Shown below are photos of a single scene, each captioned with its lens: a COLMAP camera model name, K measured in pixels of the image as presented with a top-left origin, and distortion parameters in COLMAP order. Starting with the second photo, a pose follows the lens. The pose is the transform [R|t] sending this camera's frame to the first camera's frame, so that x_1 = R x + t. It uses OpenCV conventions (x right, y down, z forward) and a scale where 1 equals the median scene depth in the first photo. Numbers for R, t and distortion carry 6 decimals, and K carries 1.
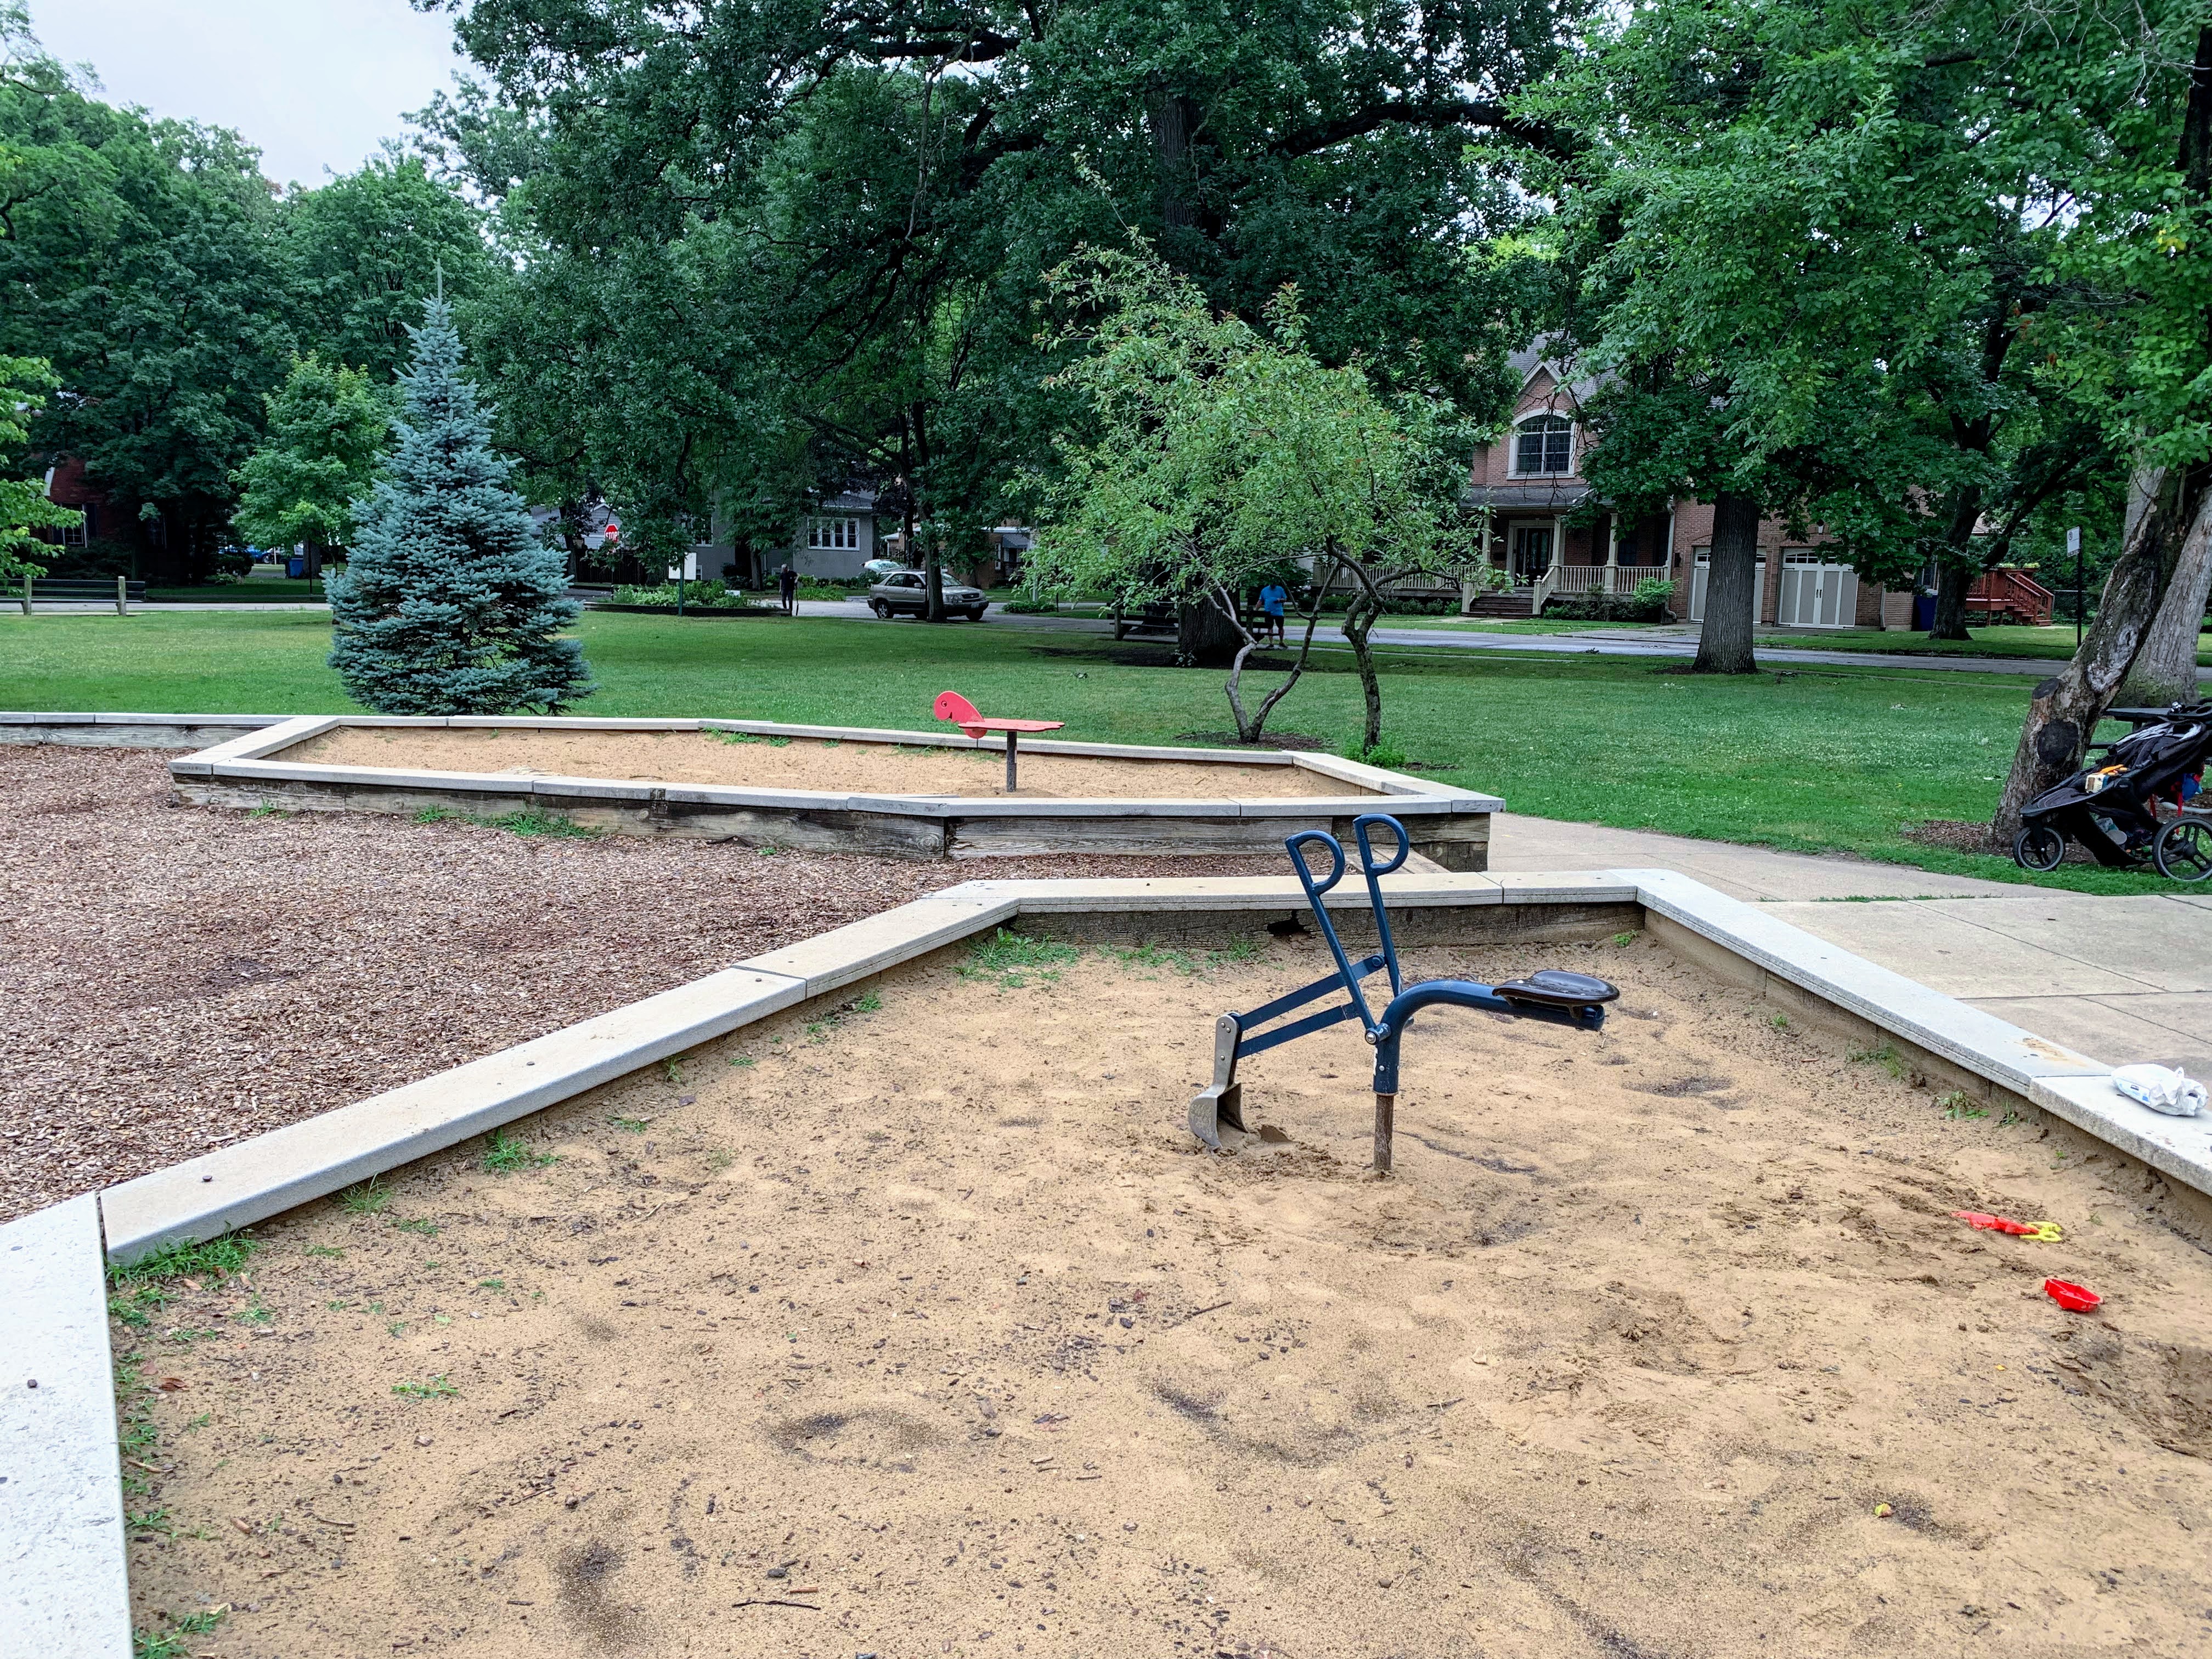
lens RADIAL K [[1672.4, 0, 1112.8], [0, 1672.4, 842.0], [0, 0, 1]] dist [0.023406, -0.021765]
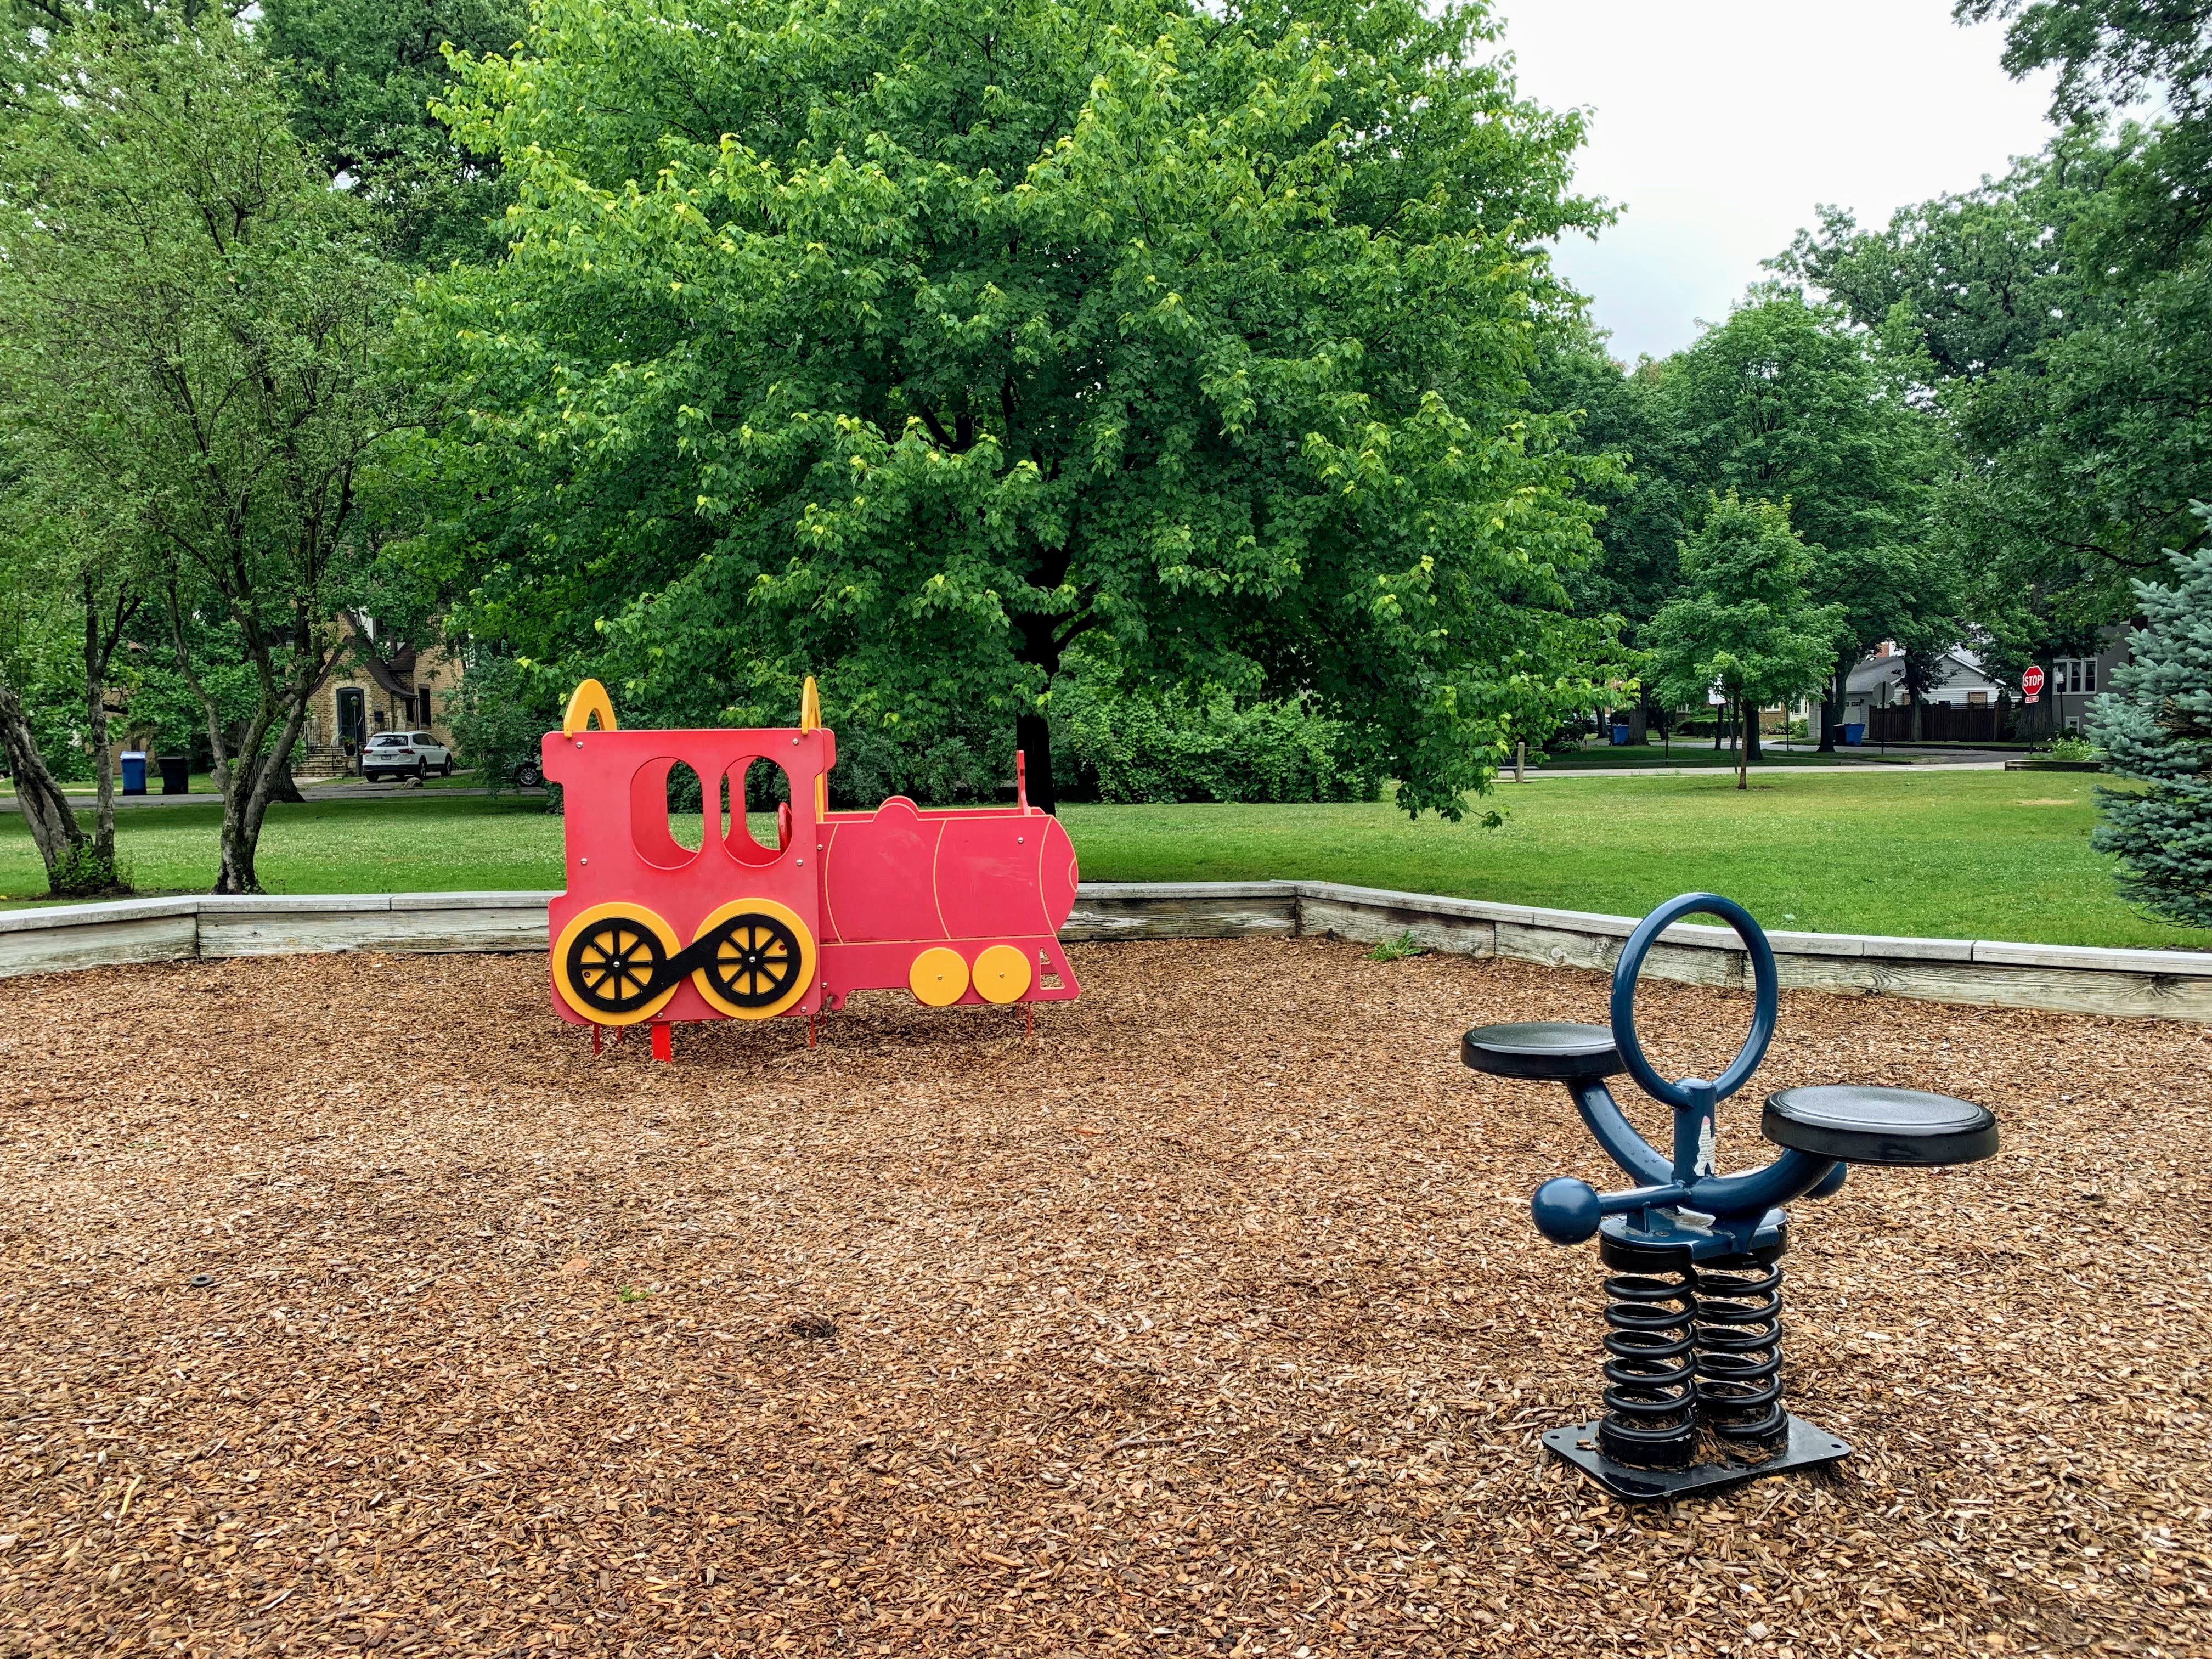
lens RADIAL K [[1672.4, 0, 1114.5], [0, 1672.4, 822.4], [0, 0, 1]] dist [0.023406, -0.021765]
pose [[0.763094, 0.002412, -0.646283, -0.137742], [-0.073350, 0.993855, -0.082899, -0.014776], [0.642112, 0.110665, 0.758581, 0.119316]]
